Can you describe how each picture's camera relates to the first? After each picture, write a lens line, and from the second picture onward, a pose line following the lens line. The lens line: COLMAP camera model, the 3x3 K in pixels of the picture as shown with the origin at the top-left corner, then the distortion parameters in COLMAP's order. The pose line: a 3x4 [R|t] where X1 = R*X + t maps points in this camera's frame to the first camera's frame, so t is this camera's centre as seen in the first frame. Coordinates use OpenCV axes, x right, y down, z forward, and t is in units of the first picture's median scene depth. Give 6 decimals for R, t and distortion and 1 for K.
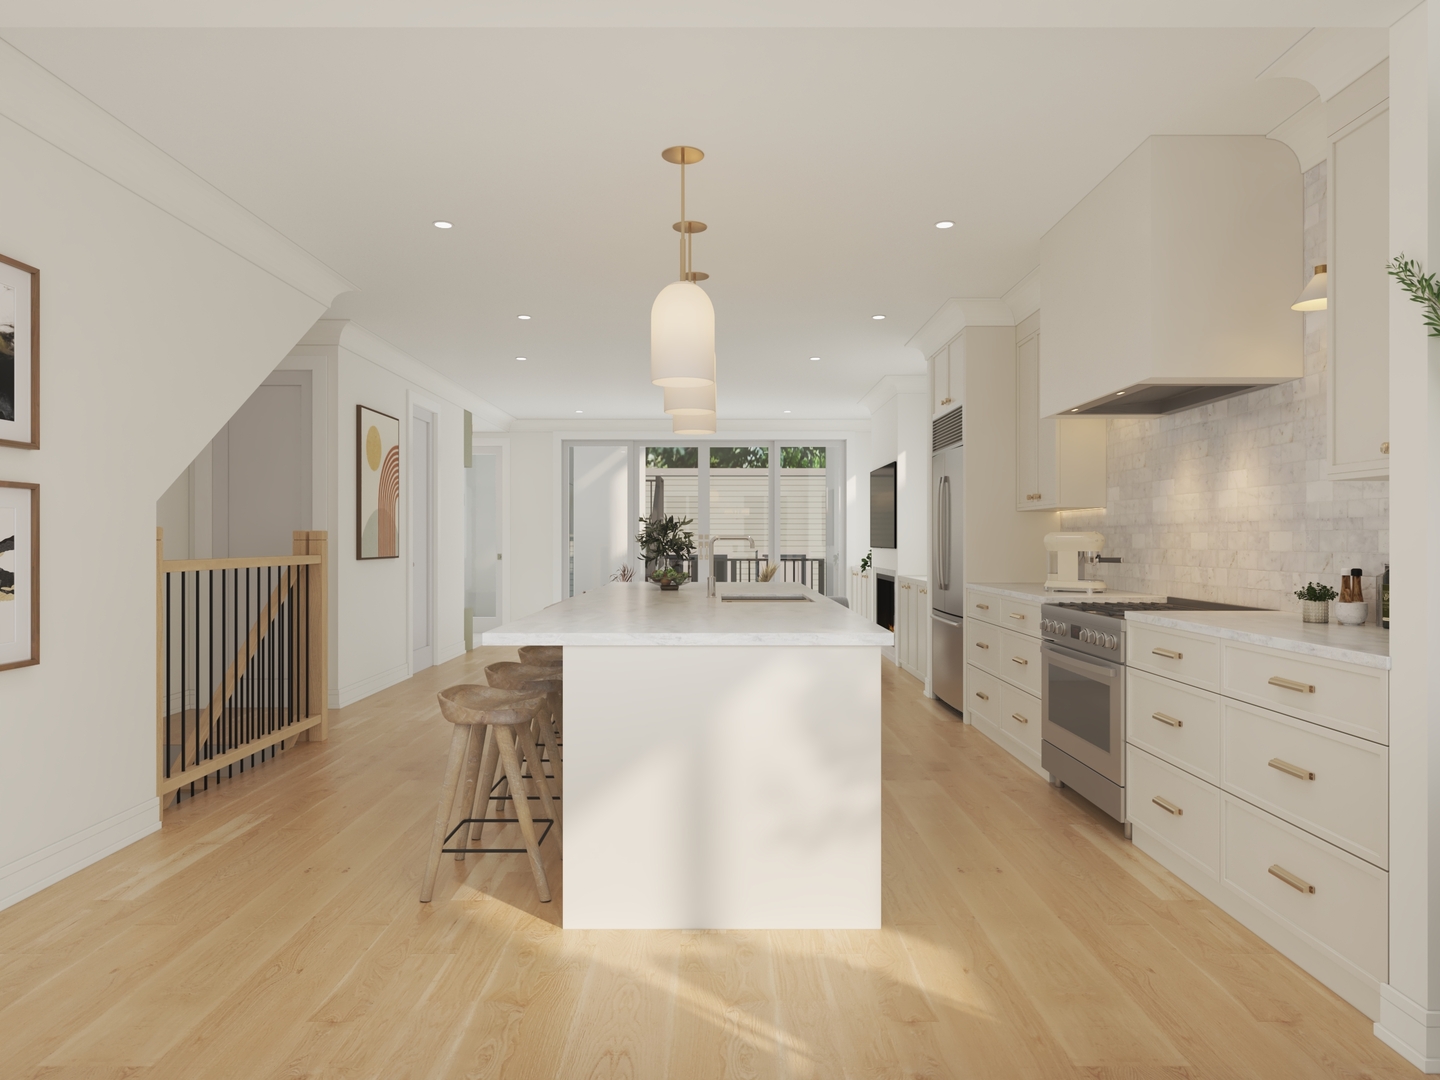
lens RADIAL K [[927.6, 0, 720.0], [0, 927.6, 540.0], [0, 0, 1]] dist [-0.002200, 0.000982]
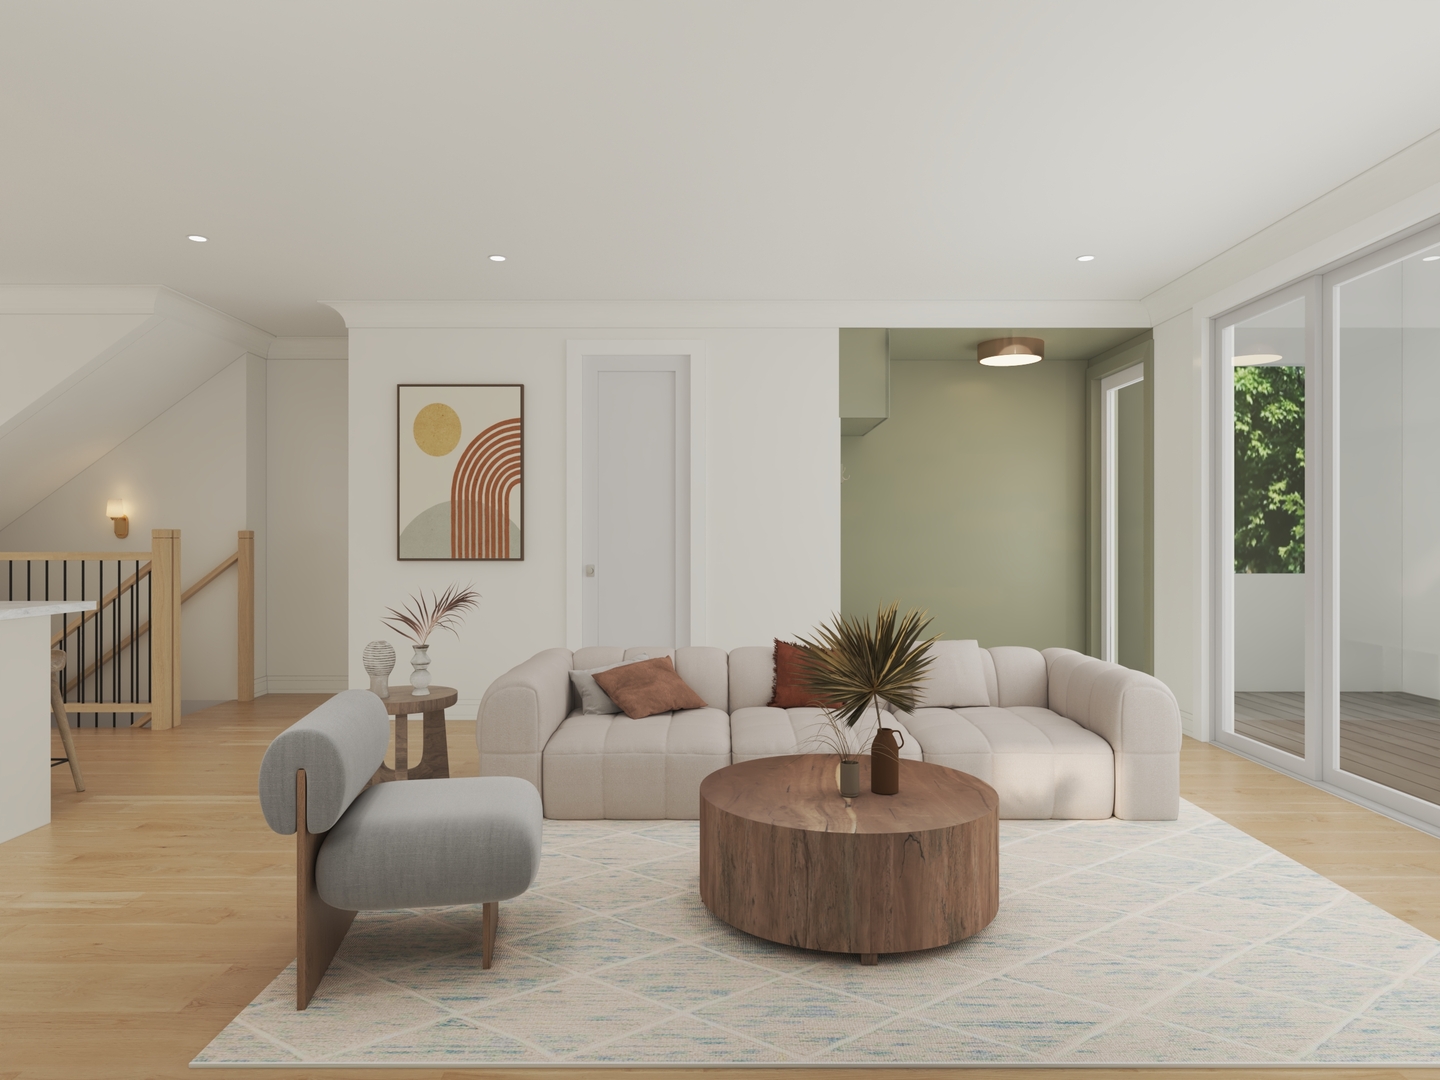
lens RADIAL K [[927.6, 0, 720.0], [0, 927.6, 540.0], [0, 0, 1]] dist [-0.002200, 0.000982]
pose [[-0.004769, 0.002685, -0.999985, 0.852353], [-0.001558, 0.999995, 0.002692, -0.000711], [0.999987, 0.001570, -0.004765, 2.219922]]
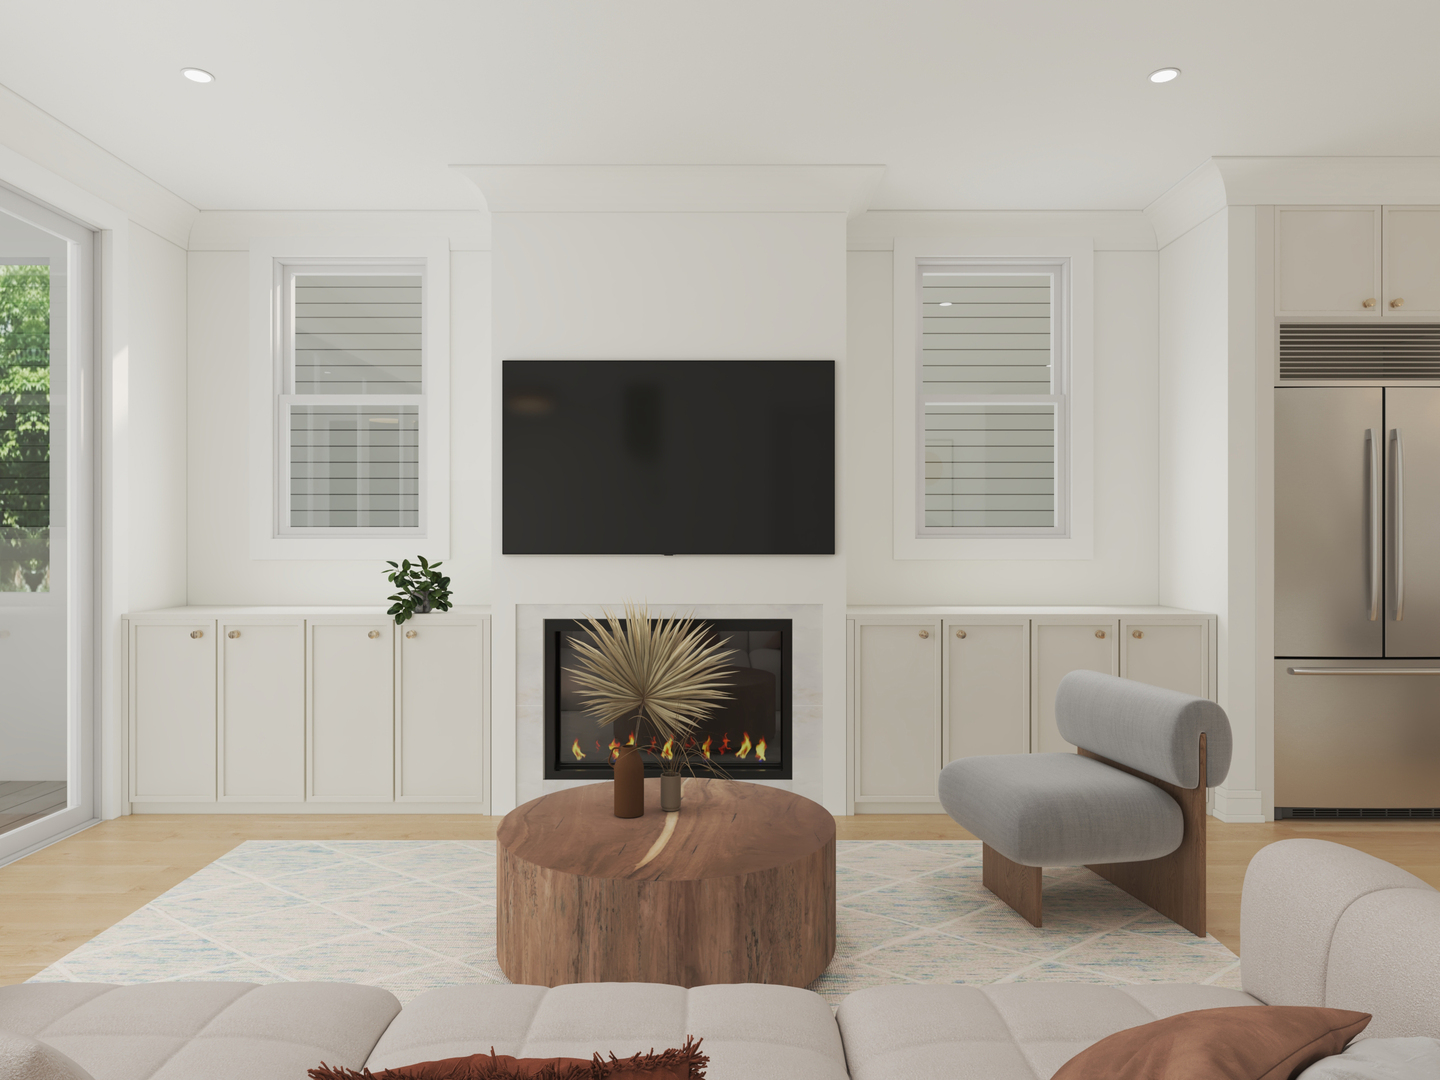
lens RADIAL K [[927.6, 0, 720.0], [0, 927.6, 540.0], [0, 0, 1]] dist [-0.002200, 0.000982]
pose [[0.005582, 0.003082, 0.999980, -0.558050], [0.001197, 0.999995, -0.003089, 0.004352], [-0.999984, 0.001214, 0.005578, 2.277893]]
